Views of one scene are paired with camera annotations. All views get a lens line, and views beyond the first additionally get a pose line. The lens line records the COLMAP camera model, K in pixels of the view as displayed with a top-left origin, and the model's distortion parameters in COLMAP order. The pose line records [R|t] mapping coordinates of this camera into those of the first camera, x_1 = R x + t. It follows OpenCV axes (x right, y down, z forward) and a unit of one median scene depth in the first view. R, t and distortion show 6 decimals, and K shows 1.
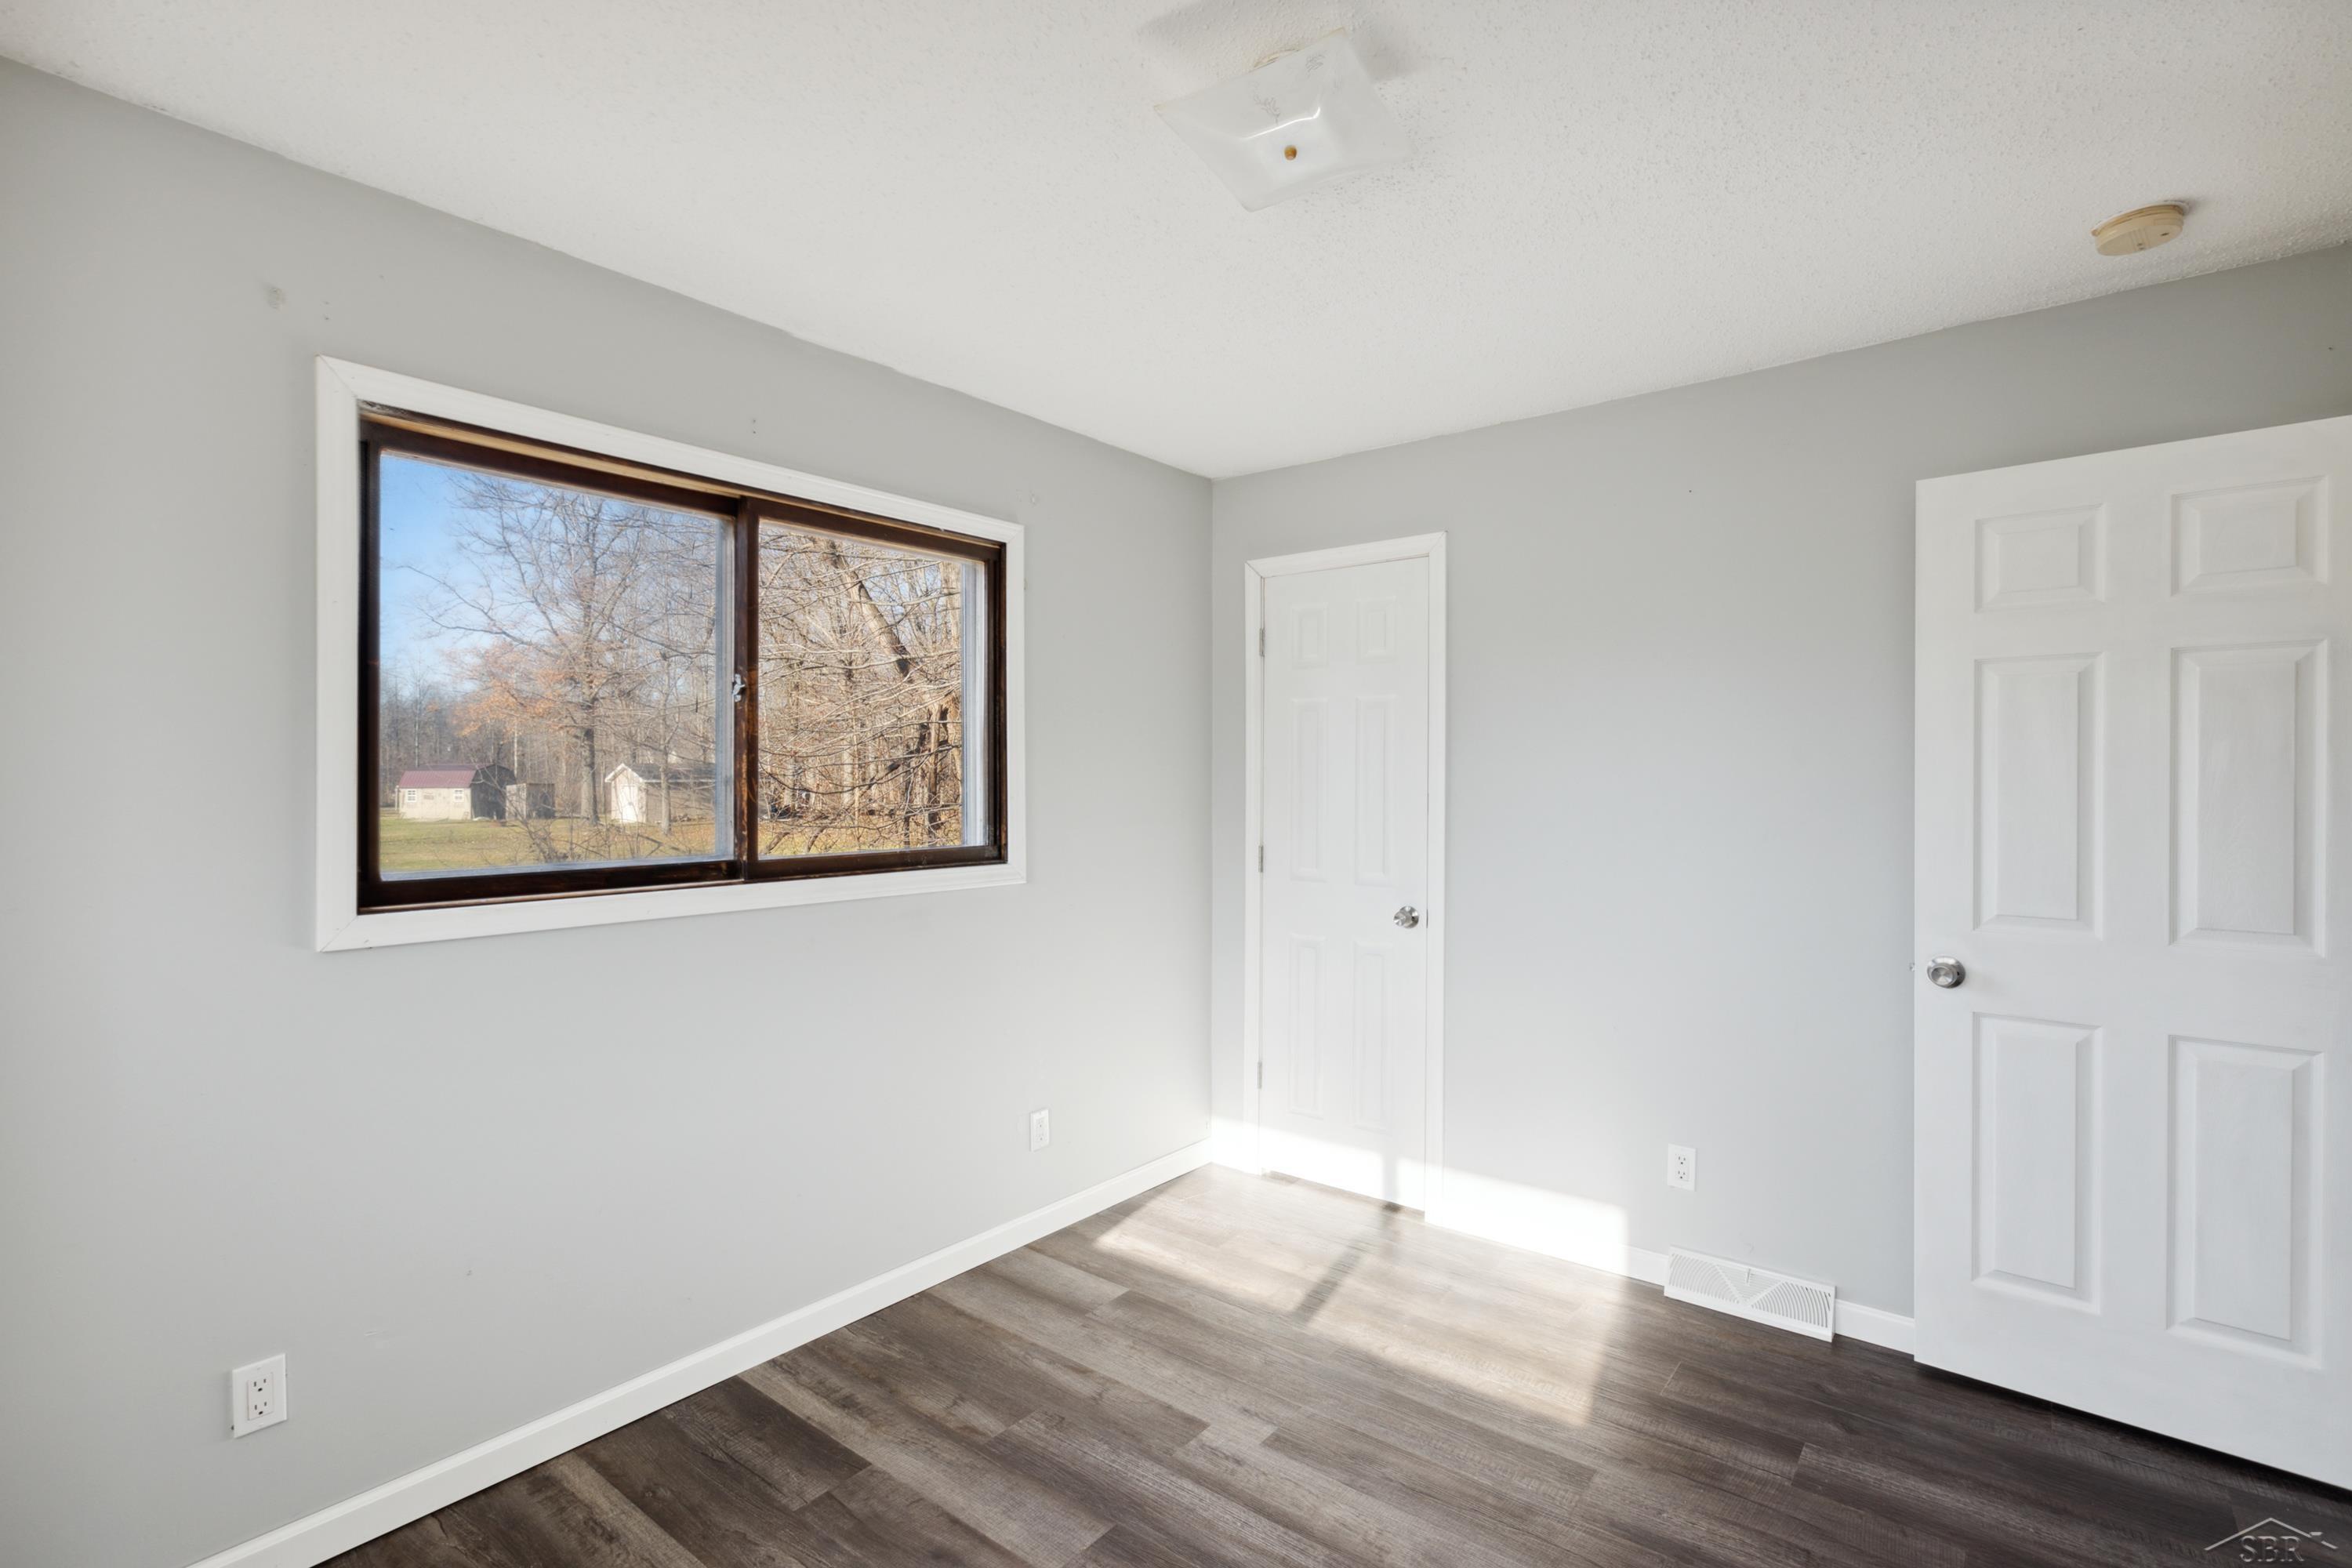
lens RADIAL K [[1081.0, 0, 1165.1], [0, 1081.0, 785.0], [0, 0, 1]] dist [-0.004835, -0.001824]
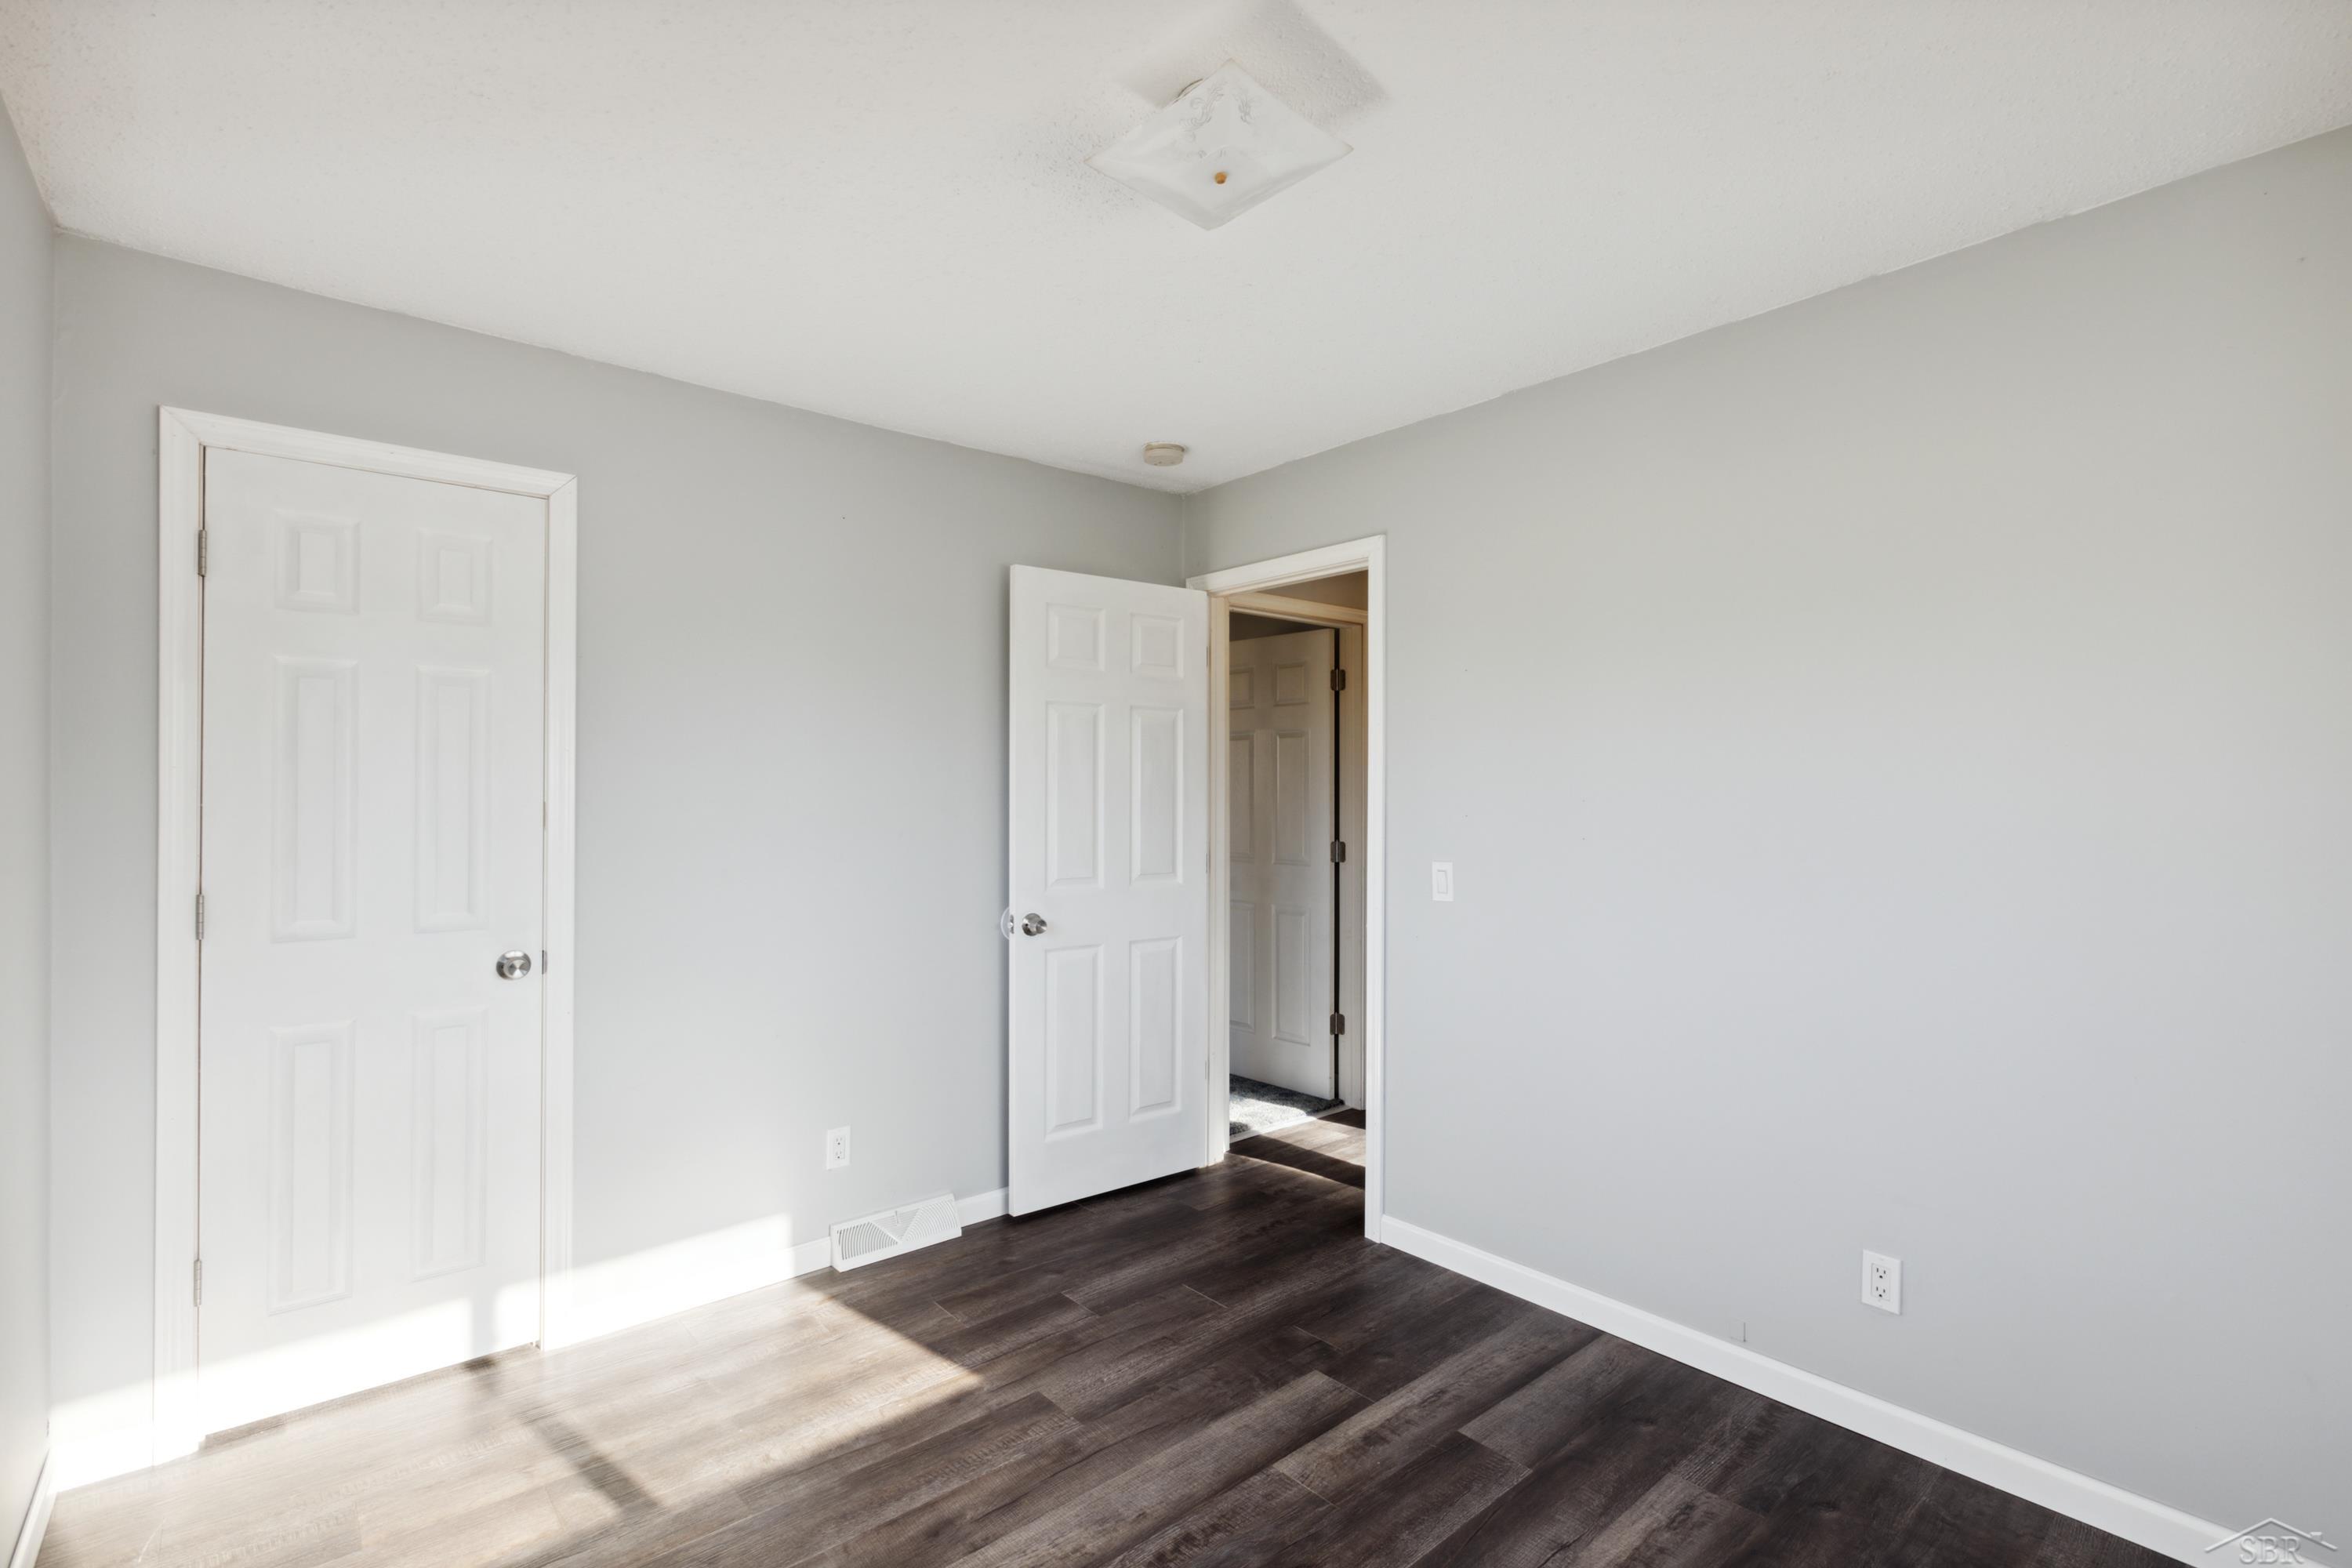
lens RADIAL K [[1081.0, 0, 1165.5], [0, 1081.0, 784.2], [0, 0, 1]] dist [-0.004835, -0.001824]
pose [[0.179962, 0.001316, 0.983673, -0.584408], [0.000386, 0.999999, -0.001408, -0.004905], [-0.983673, 0.000633, 0.179962, 0.552615]]
